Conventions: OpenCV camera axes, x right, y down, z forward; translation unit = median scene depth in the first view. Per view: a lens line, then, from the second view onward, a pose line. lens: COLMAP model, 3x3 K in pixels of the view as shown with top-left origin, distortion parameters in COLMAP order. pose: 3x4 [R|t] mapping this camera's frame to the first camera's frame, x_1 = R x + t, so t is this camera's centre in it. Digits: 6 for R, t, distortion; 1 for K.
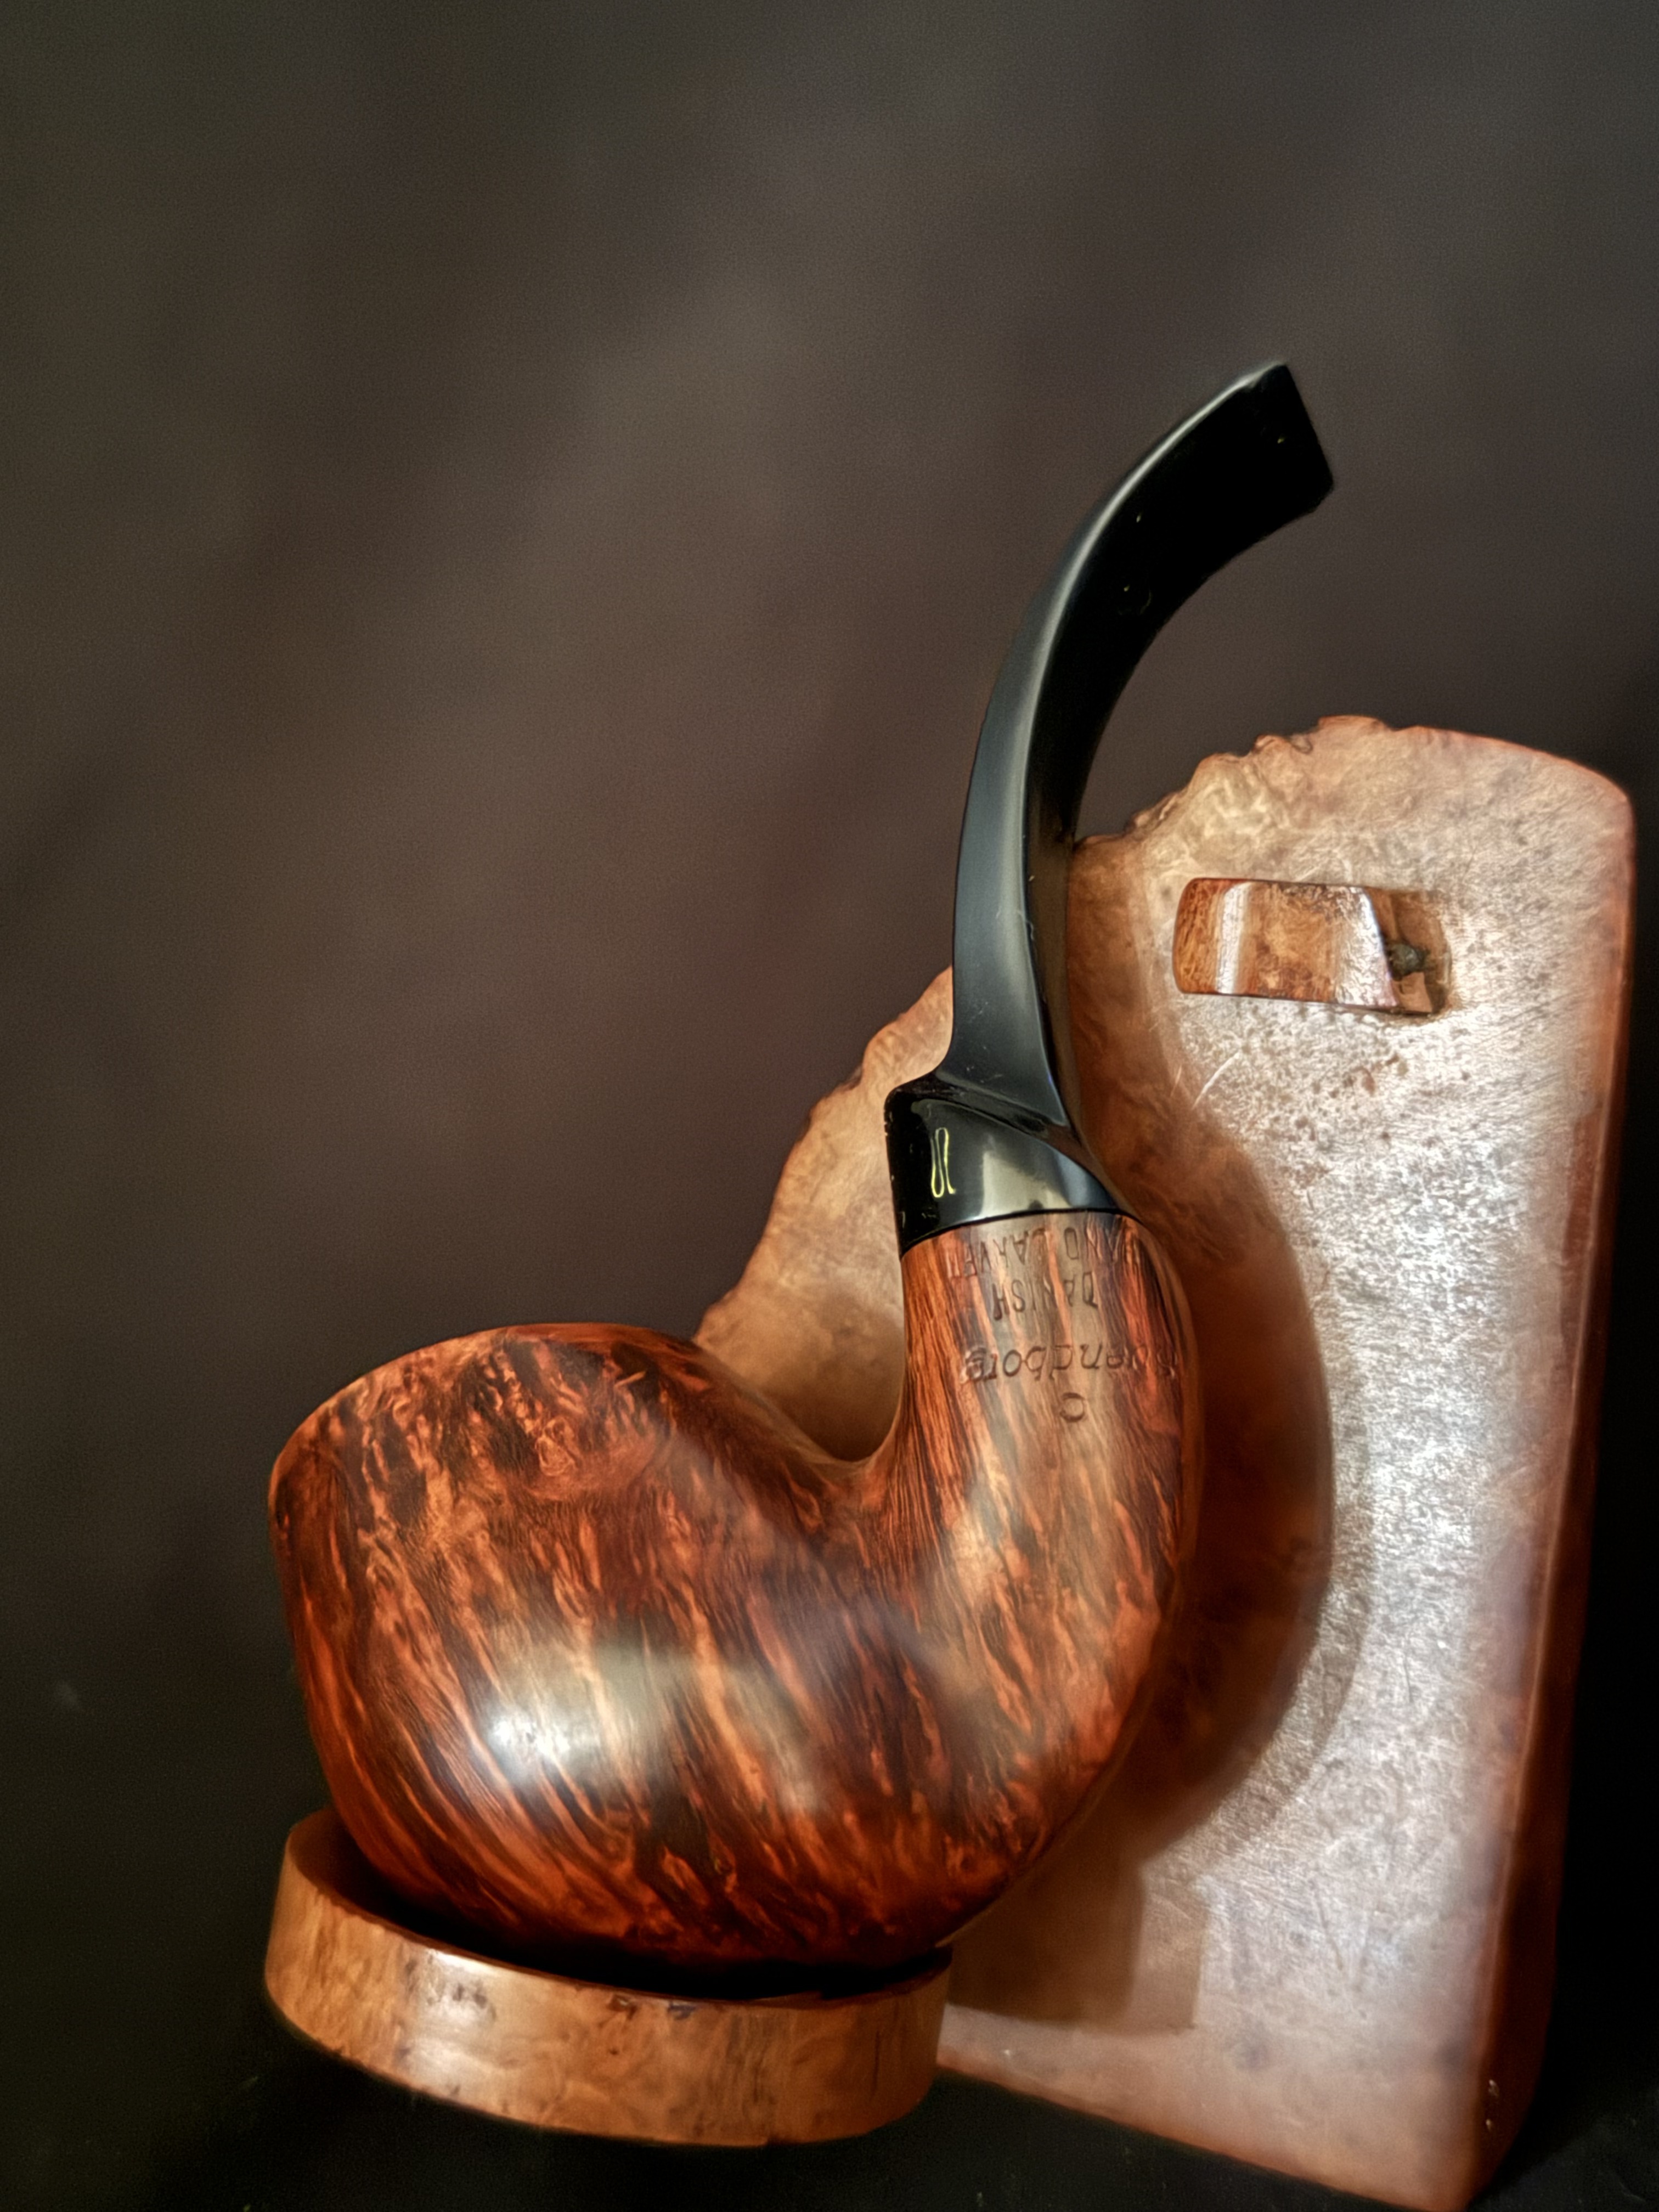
lens RADIAL K [[2661.7, 0, 821.2], [0, 2661.7, 1117.4], [0, 0, 1]] dist [0.076312, 0.000000]
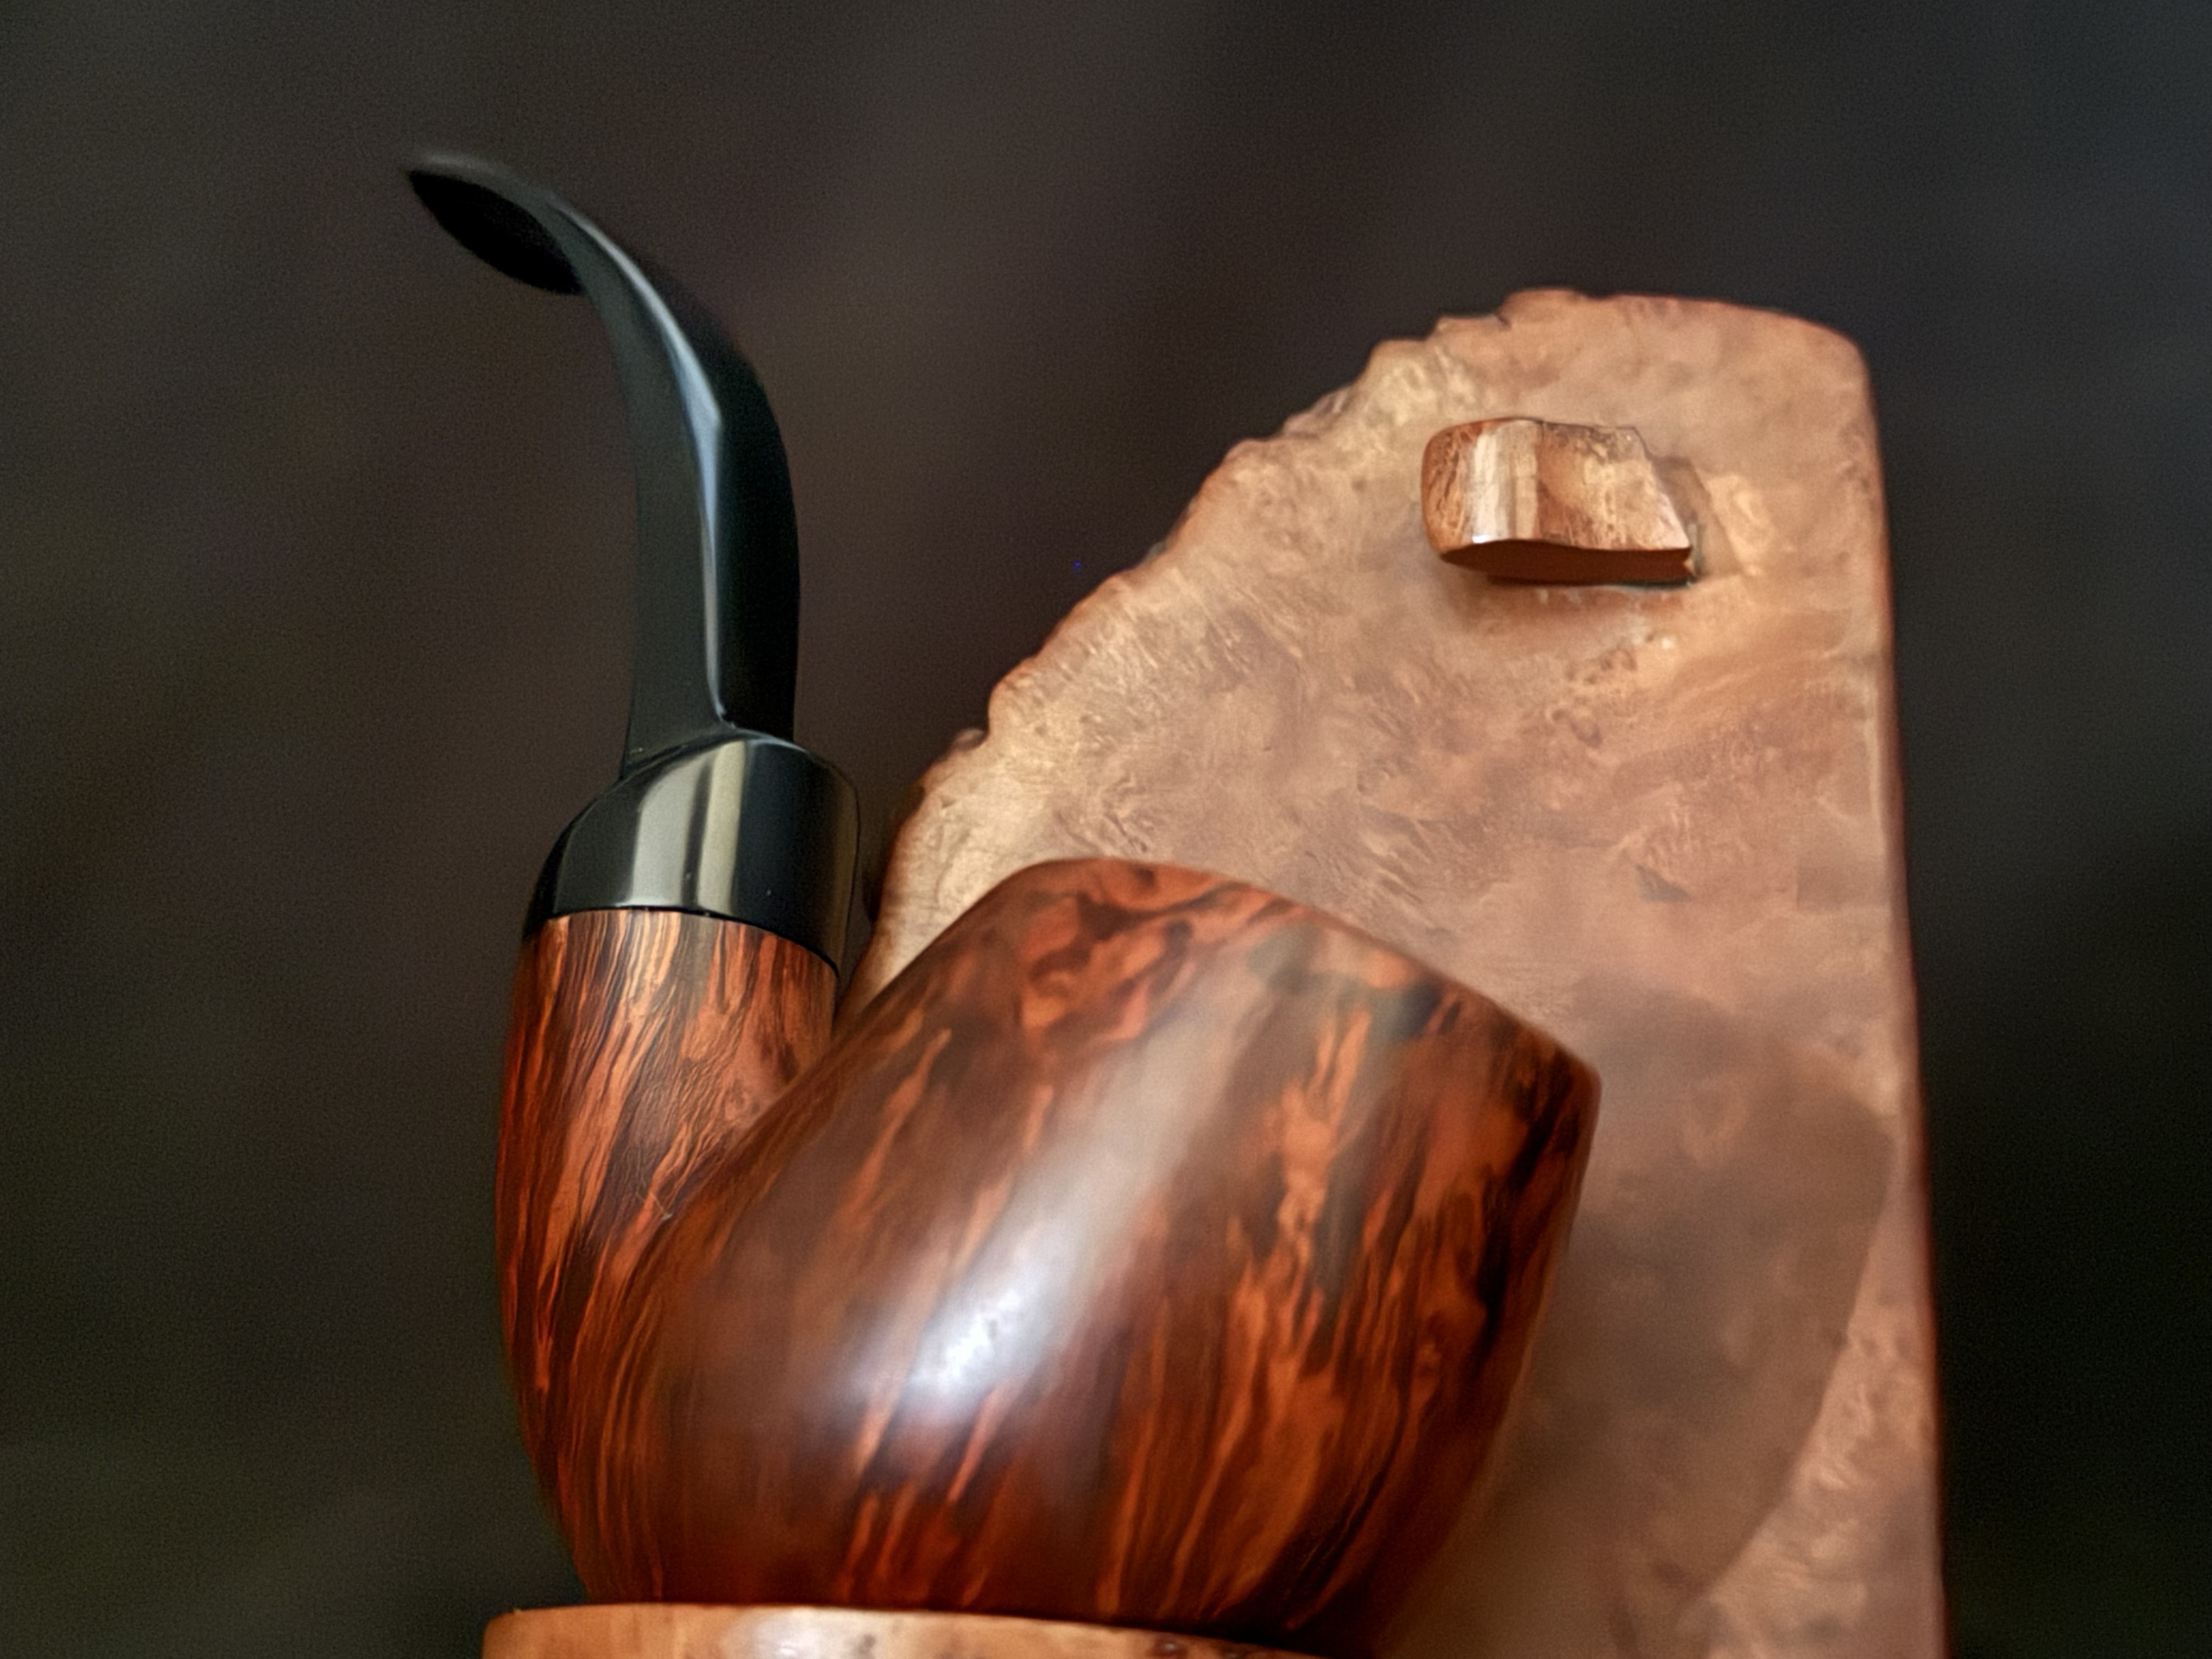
lens RADIAL K [[3202.0, 0, 1099.0], [0, 3202.0, 818.7], [0, 0, 1]] dist [0.094673, 0.000000]
pose [[0.906251, 0.013557, 0.422522, -0.420334], [0.099078, 0.964836, -0.243465, 0.288861], [-0.410965, 0.262503, 0.873041, 0.149977]]
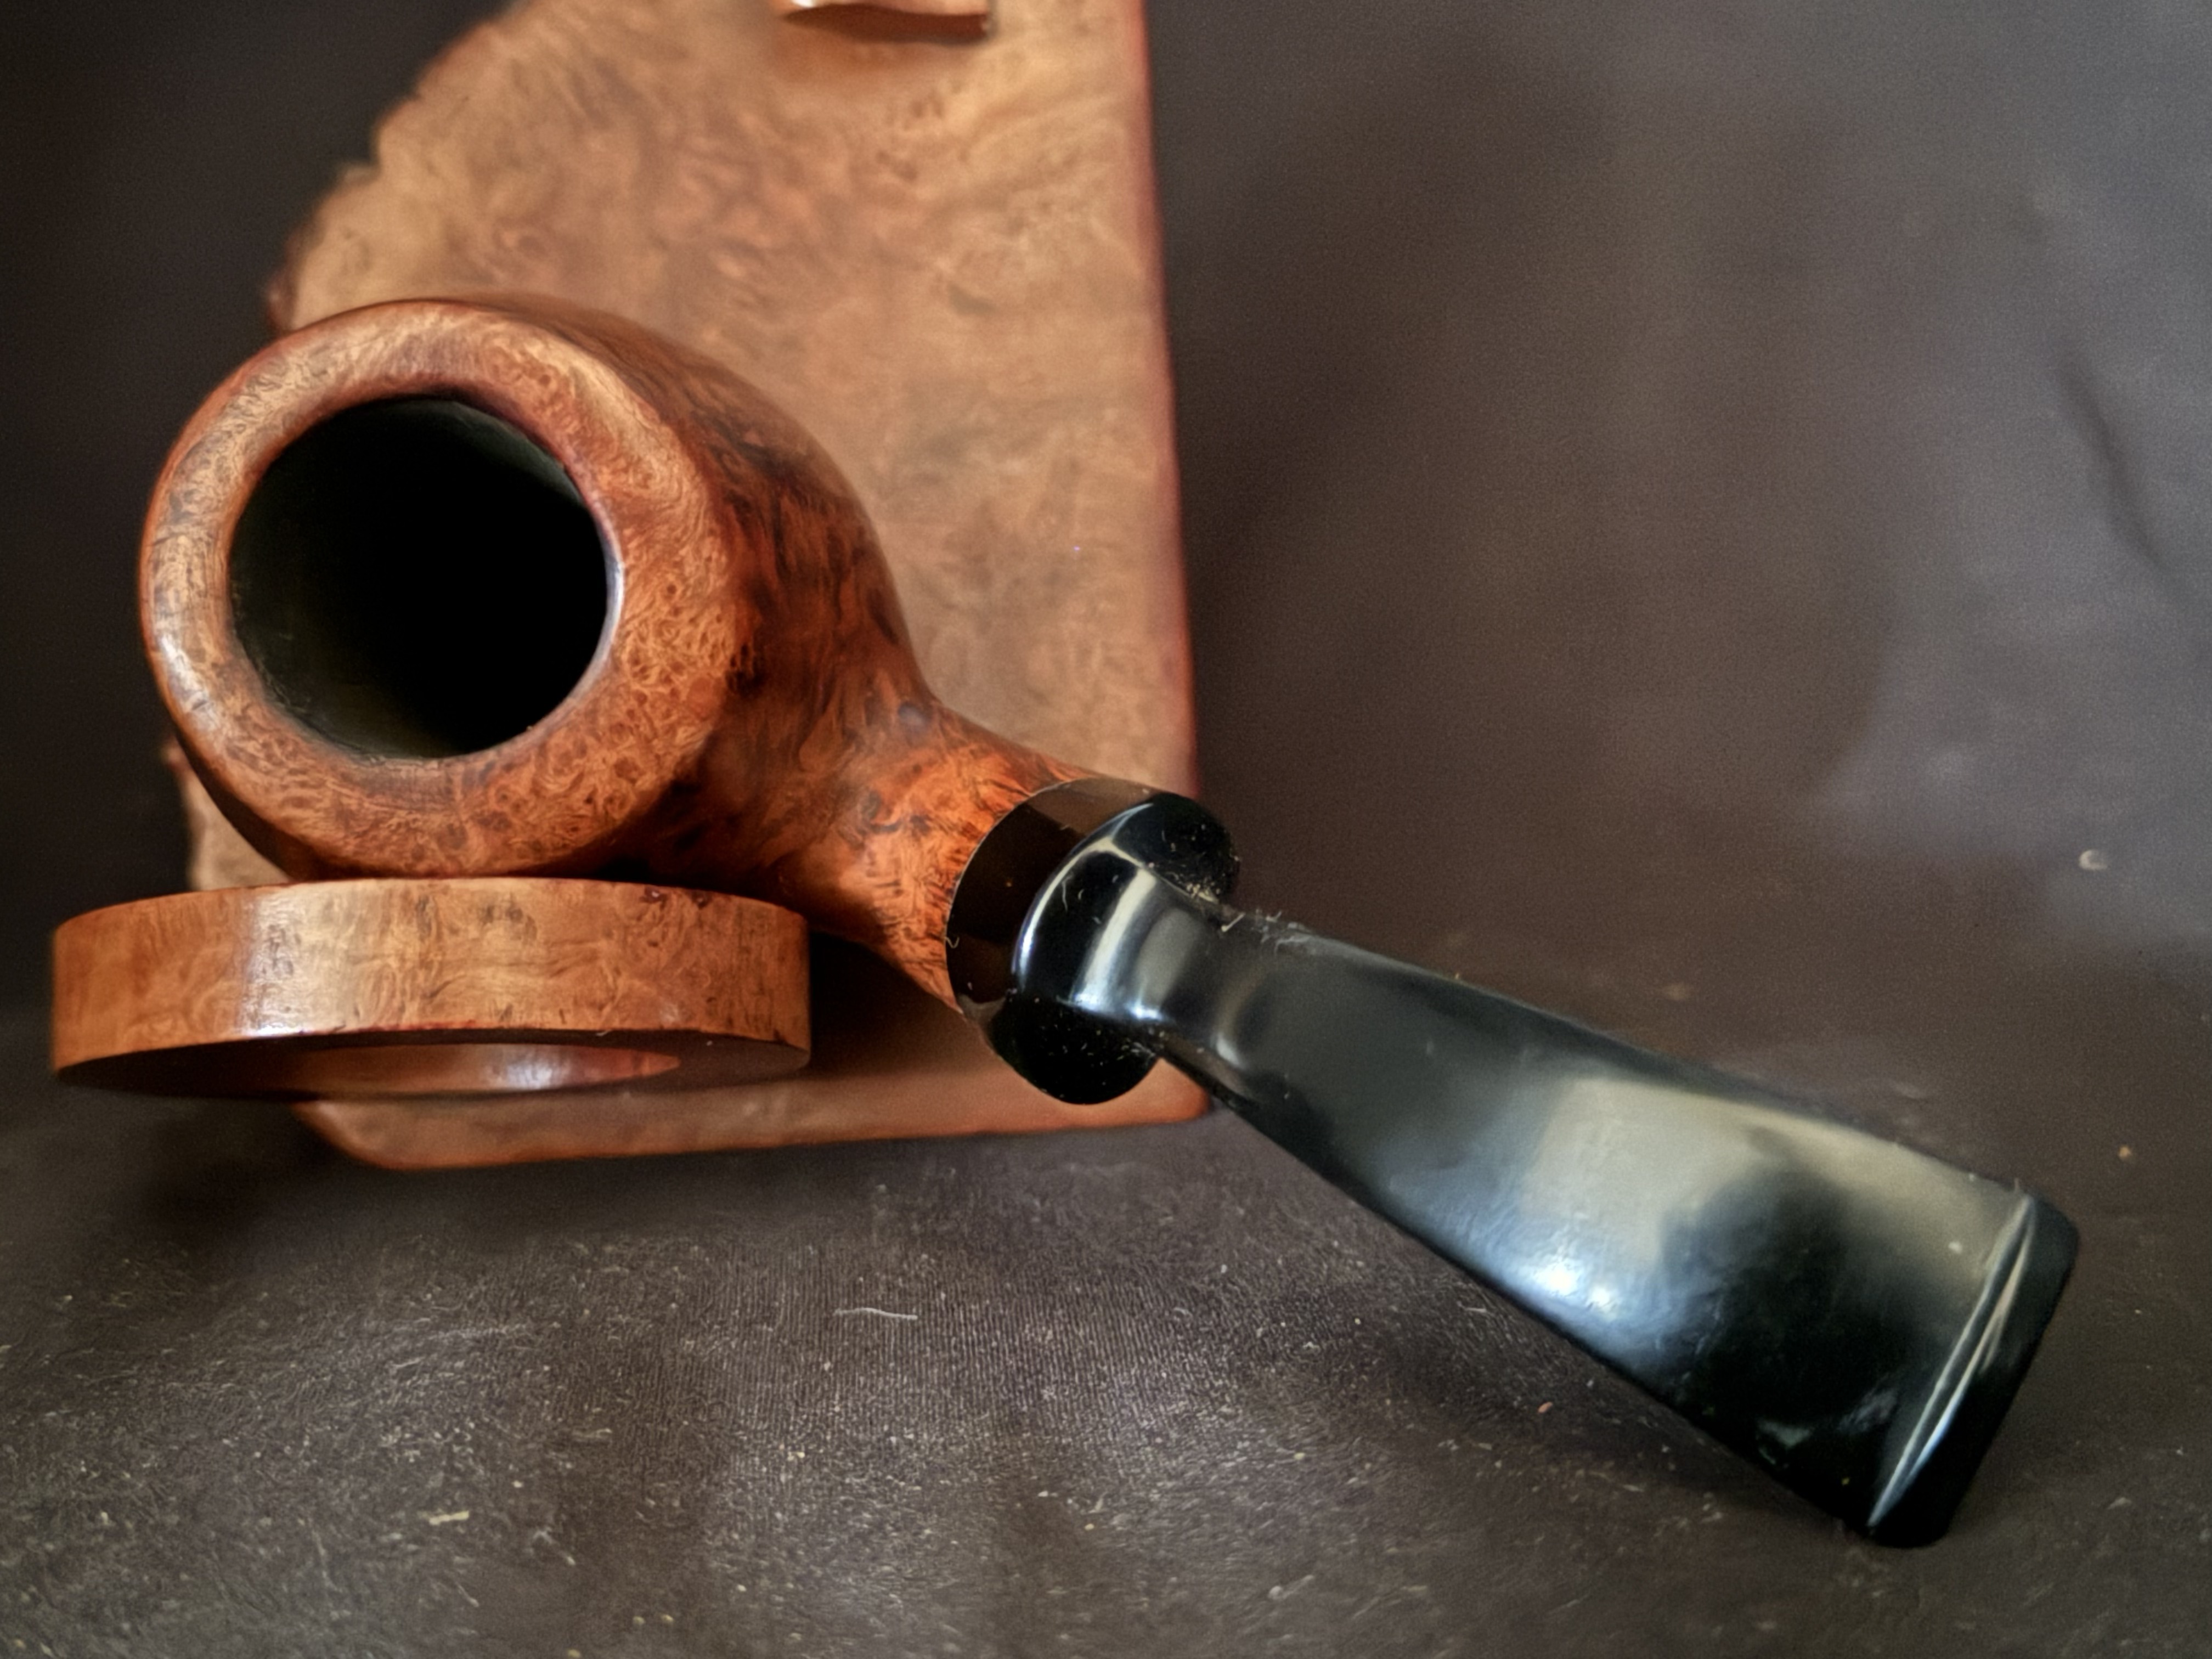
lens RADIAL K [[3363.6, 0, 1119.0], [0, 3363.6, 828.3], [0, 0, 1]] dist [0.087125, 0.000000]
pose [[0.762149, -0.103113, 0.639138, -0.641163], [0.167380, 0.985053, -0.040675, 0.342279], [-0.625391, 0.137979, 0.768016, -0.035897]]
